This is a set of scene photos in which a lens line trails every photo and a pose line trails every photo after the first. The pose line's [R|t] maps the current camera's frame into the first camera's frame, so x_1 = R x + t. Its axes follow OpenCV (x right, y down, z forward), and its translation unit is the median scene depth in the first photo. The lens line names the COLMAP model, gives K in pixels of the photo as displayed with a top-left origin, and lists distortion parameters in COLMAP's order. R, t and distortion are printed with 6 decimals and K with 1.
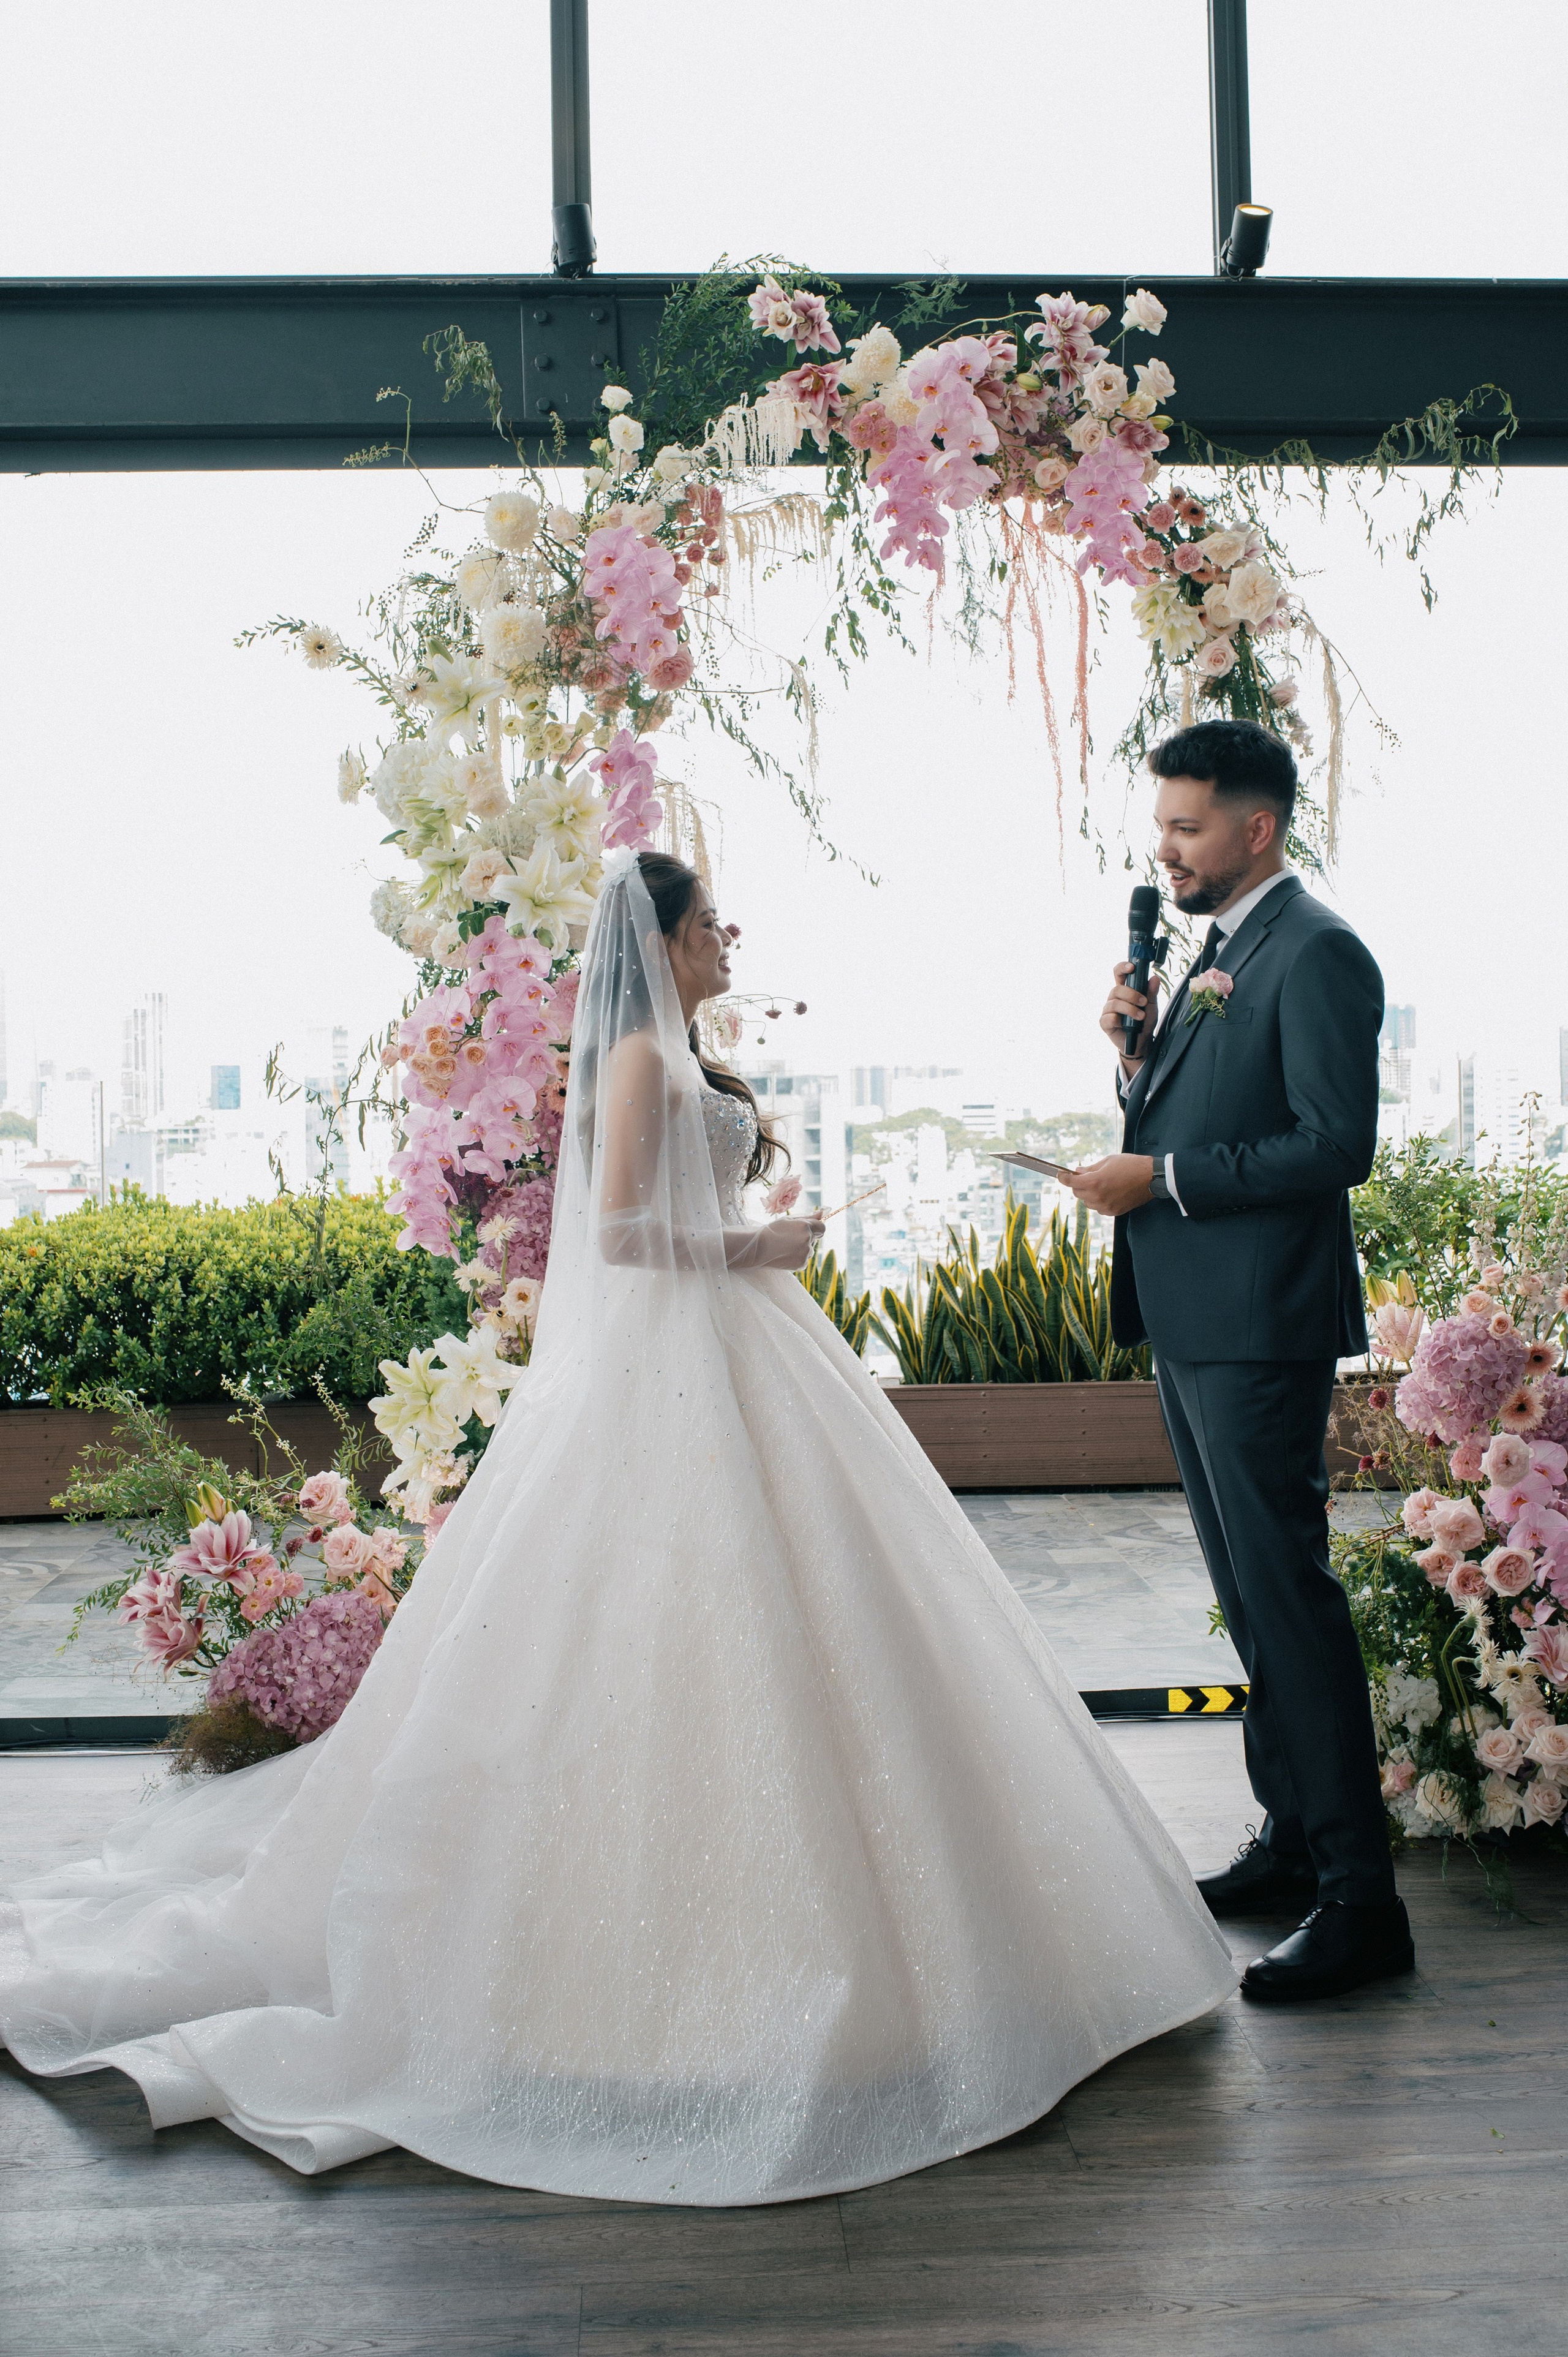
lens RADIAL K [[2403.6, 0, 772.2], [0, 2403.6, 1114.5], [0, 0, 1]] dist [-0.073313, 0.036404]
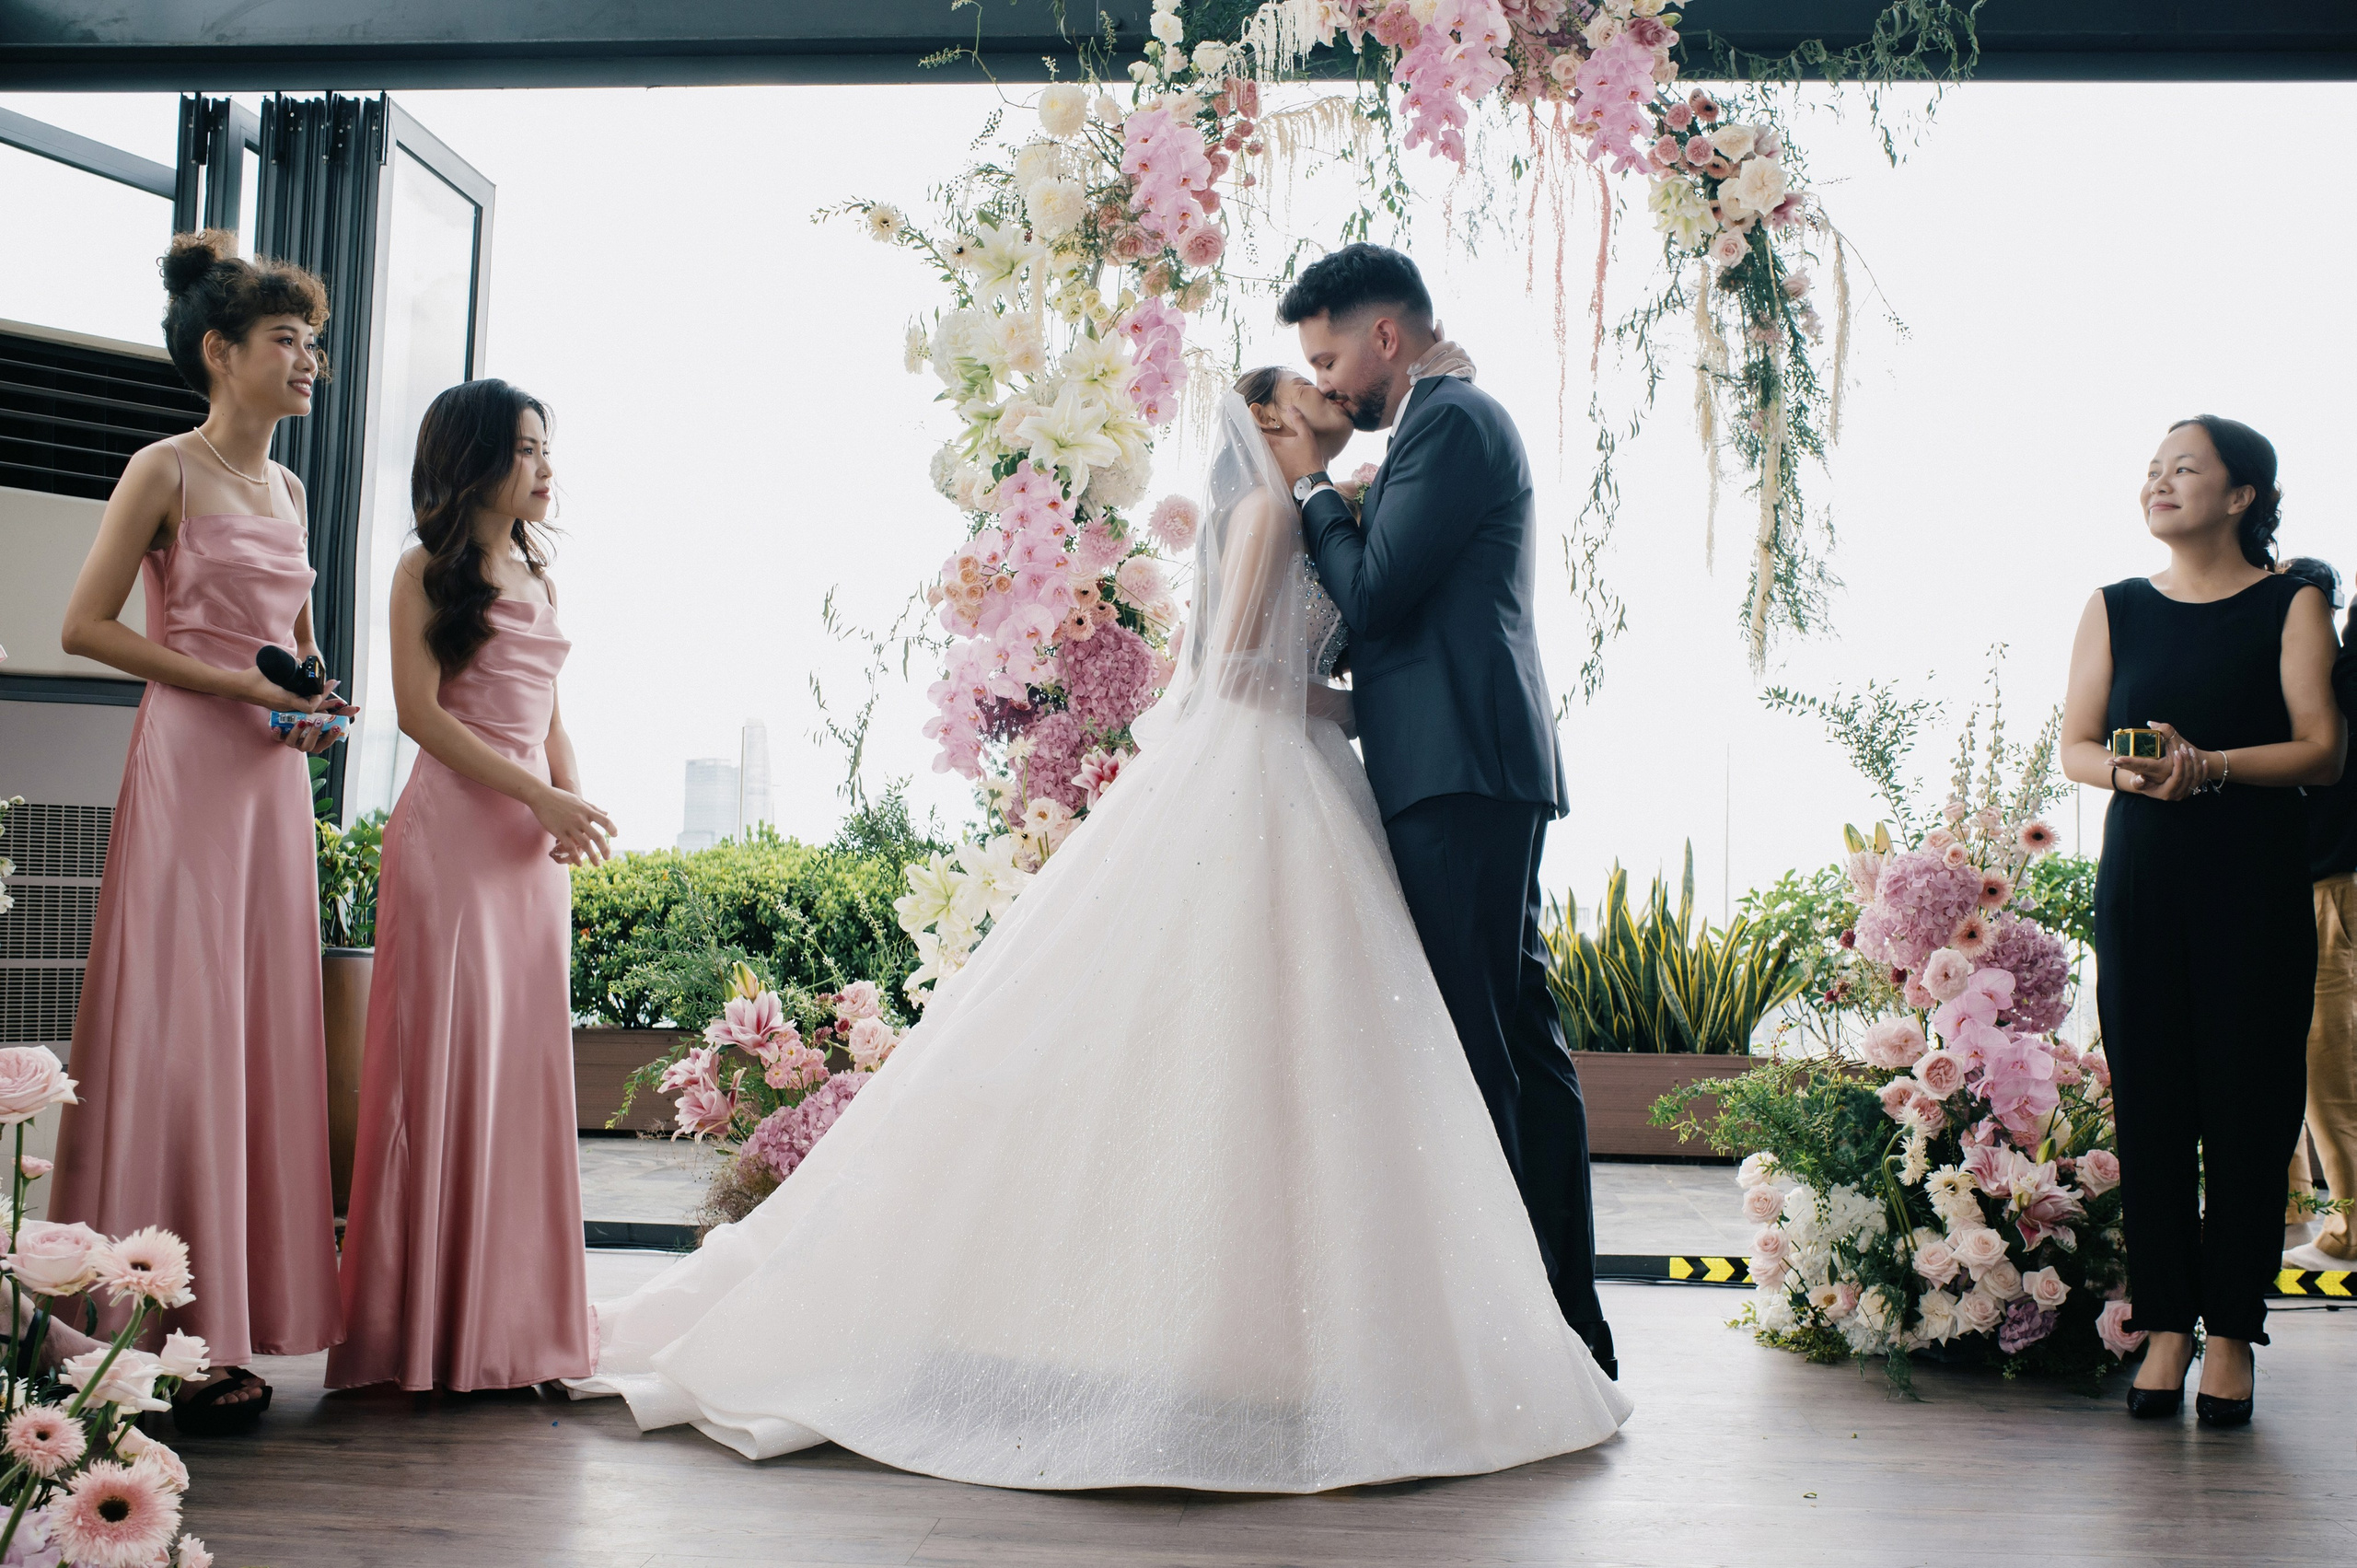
lens RADIAL K [[2498.0, 0, 1225.1], [0, 2498.0, 879.2], [0, 0, 1]] dist [-0.070363, 0.012205]
pose [[0.991758, 0.034270, -0.123459, 0.115306], [-0.038417, 0.998769, -0.031363, 0.134138], [0.122232, 0.035848, 0.991854, -0.101440]]
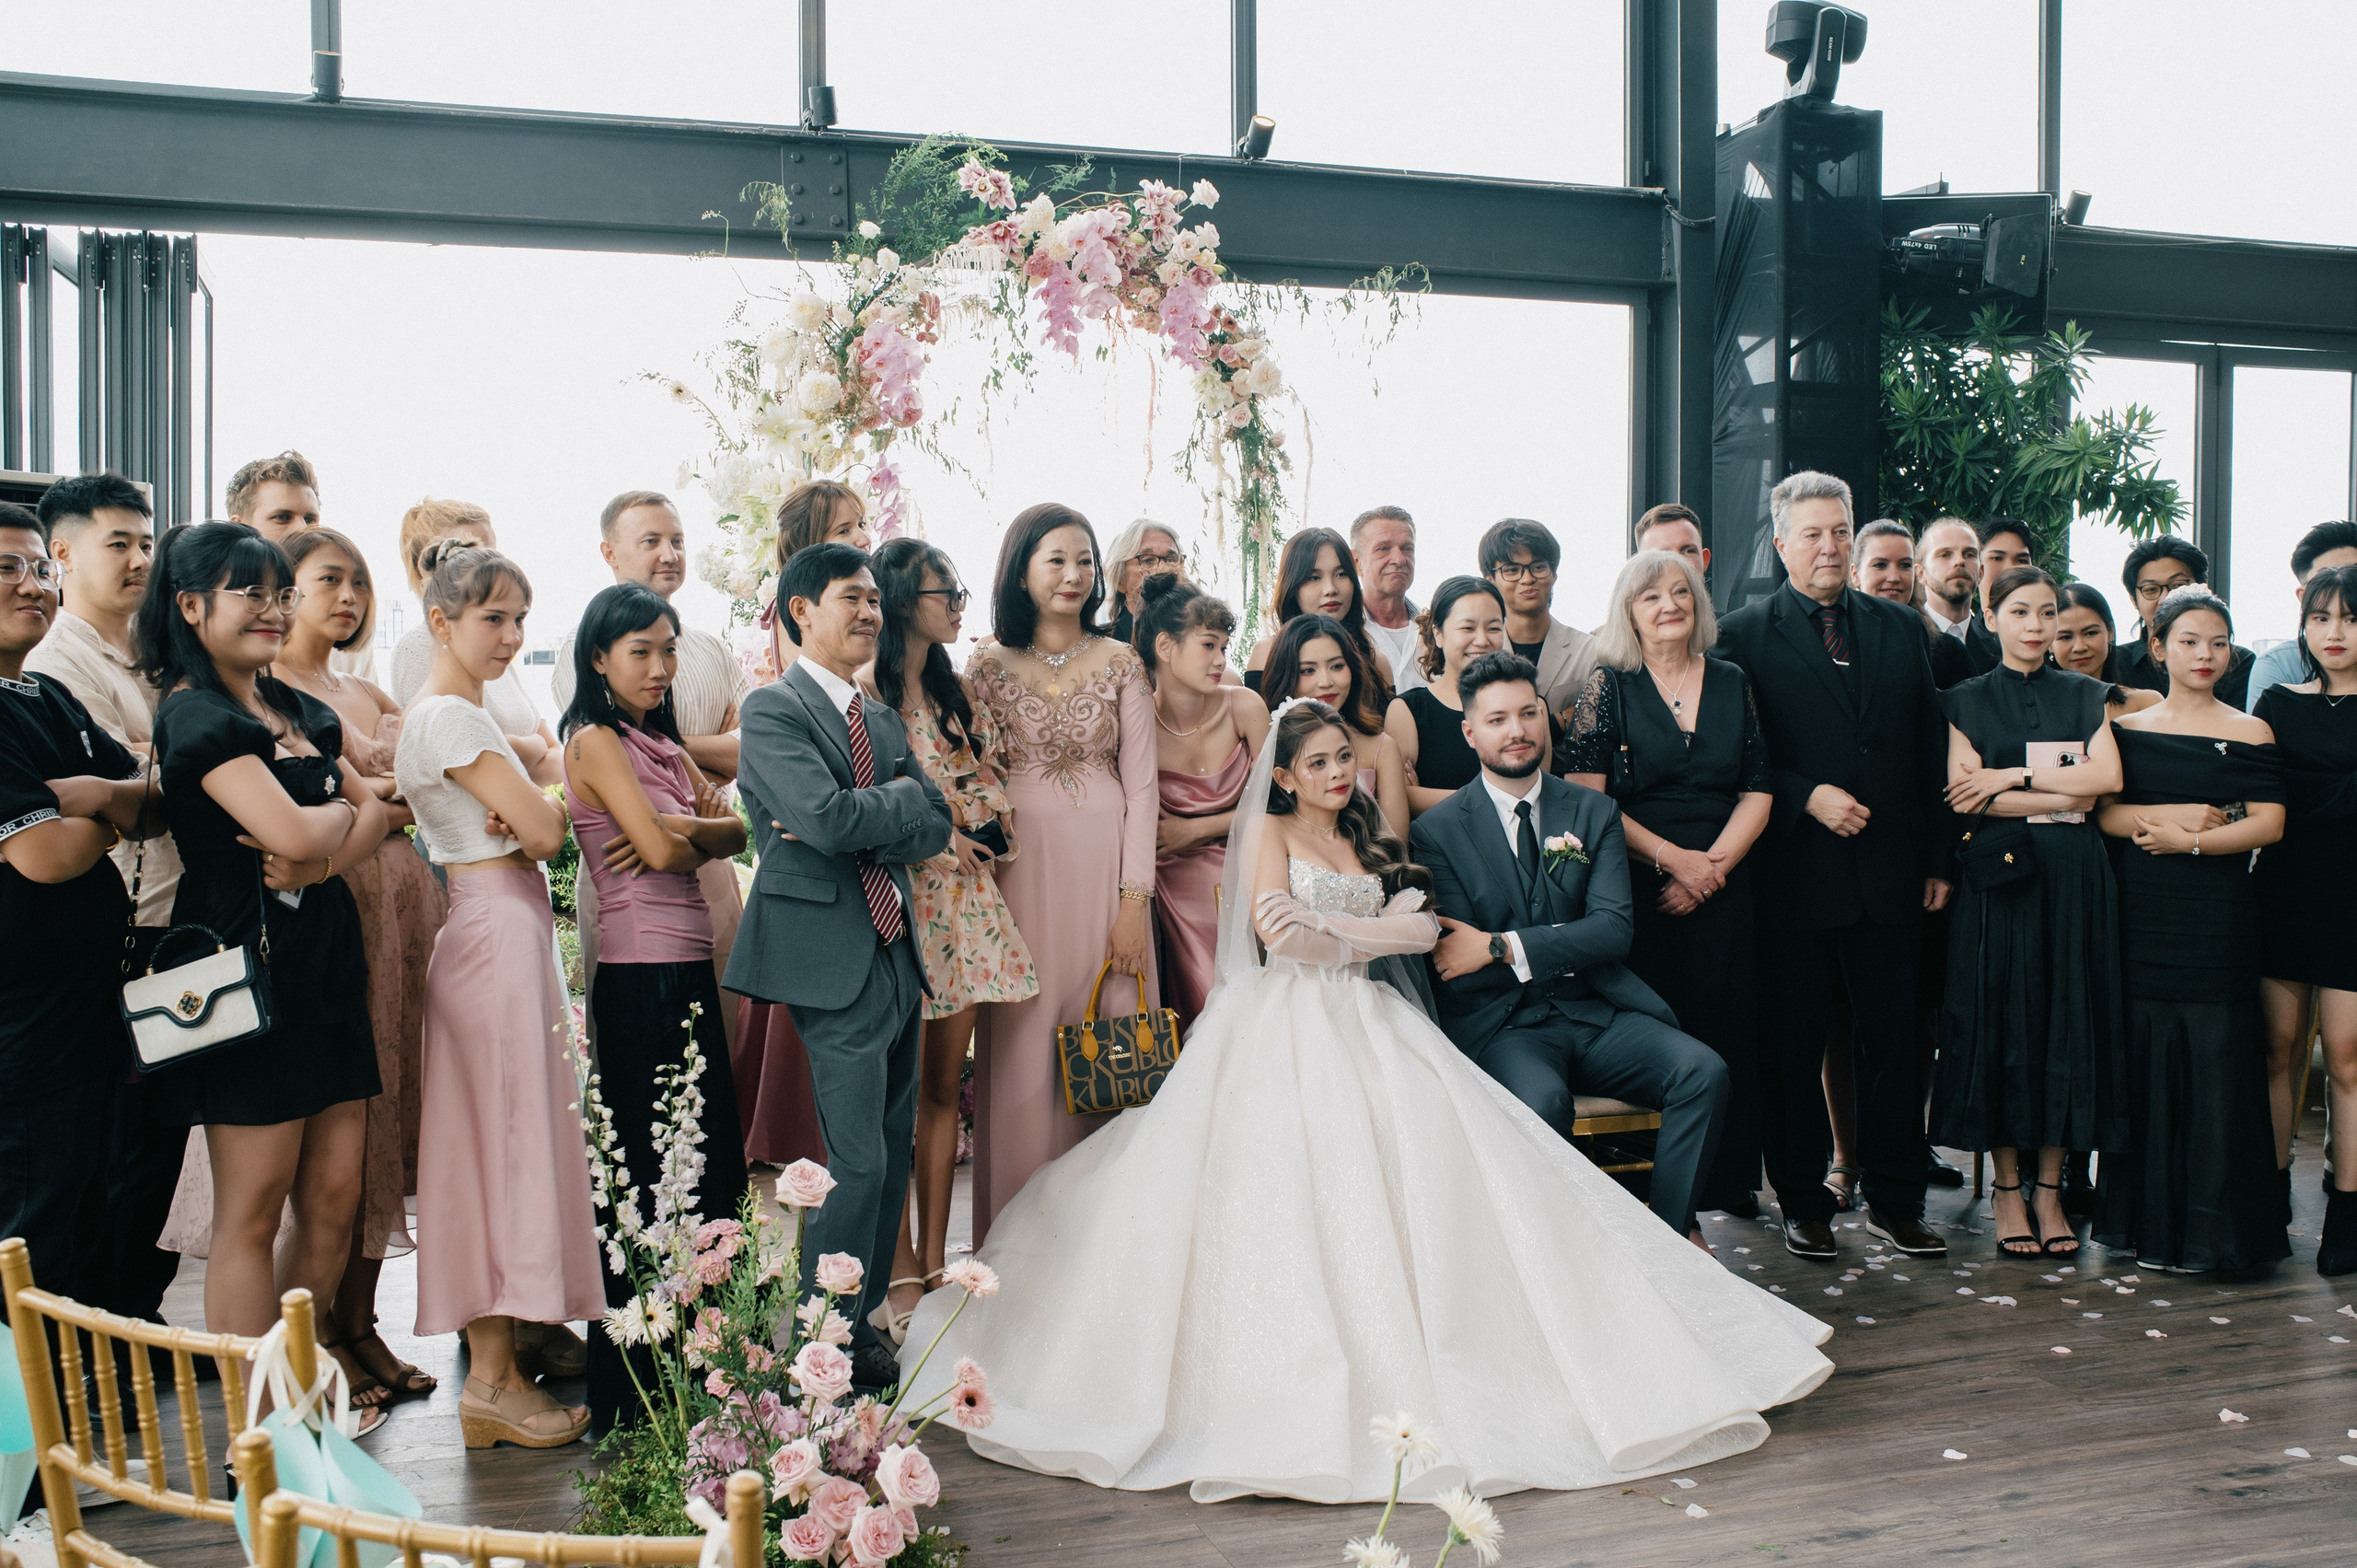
lens RADIAL K [[2269.7, 0, 1168.1], [0, 2269.7, 736.3], [0, 0, 1]] dist [-0.101739, 0.151640]
pose [[0.961658, 0.003763, 0.274226, -0.276810], [-0.010821, 0.999648, 0.024229, -0.017073], [-0.274039, -0.026268, 0.961360, -0.435686]]
